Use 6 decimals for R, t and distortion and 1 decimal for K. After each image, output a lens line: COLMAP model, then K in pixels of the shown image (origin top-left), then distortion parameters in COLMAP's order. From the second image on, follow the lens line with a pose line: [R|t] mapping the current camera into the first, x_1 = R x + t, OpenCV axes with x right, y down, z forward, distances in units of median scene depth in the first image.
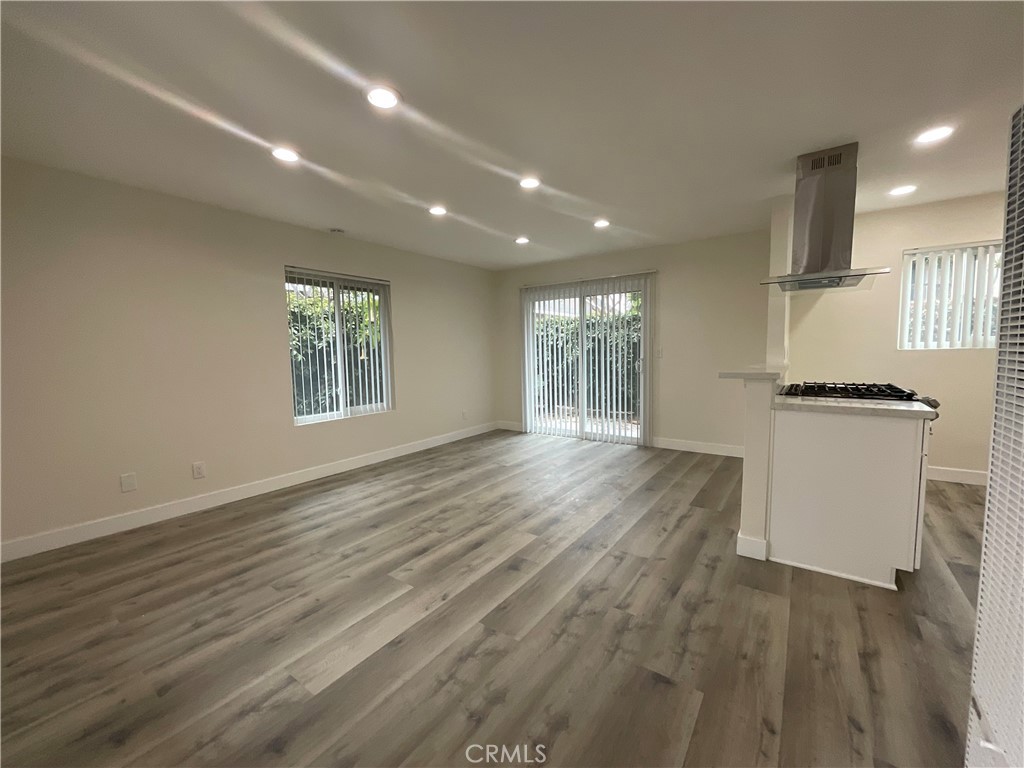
lens RADIAL K [[411.1, 0, 512.0], [0, 411.1, 384.0], [0, 0, 1]] dist [-0.000002, 0.000025]
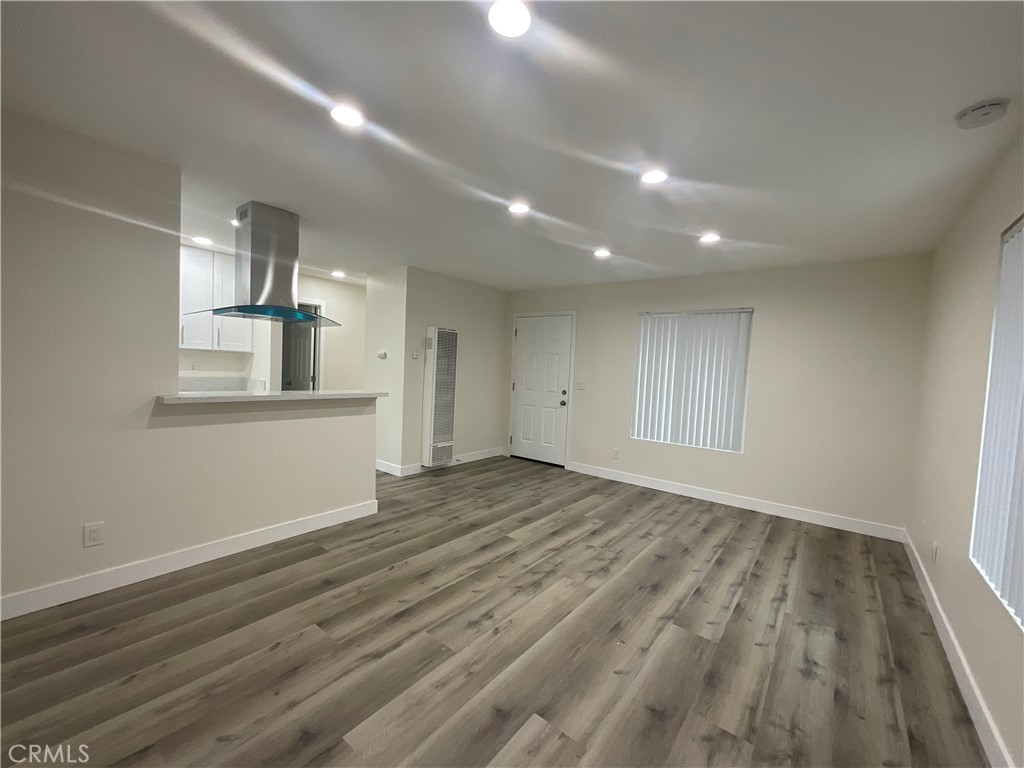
lens RADIAL K [[413.2, 0, 512.0], [0, 413.2, 384.0], [0, 0, 1]] dist [-0.001552, 0.000236]
pose [[-0.998617, -0.027669, 0.044711, 0.003376], [-0.022053, 0.992341, 0.121542, -0.205416], [-0.047732, 0.120388, -0.991579, 2.027761]]
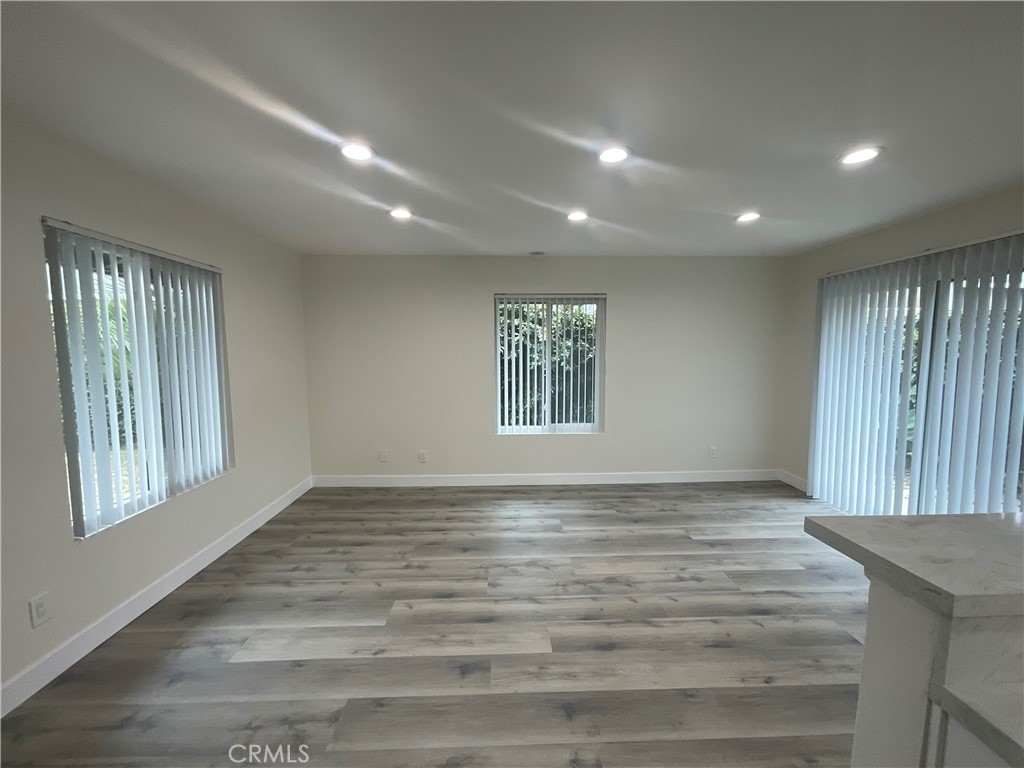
lens RADIAL K [[413.2, 0, 512.0], [0, 413.2, 384.0], [0, 0, 1]] dist [-0.001552, 0.000236]
pose [[0.607743, 0.079283, -0.790166, 0.529435], [-0.072023, 0.996406, 0.044581, -0.123392], [0.790861, 0.029816, 0.611269, 0.457304]]
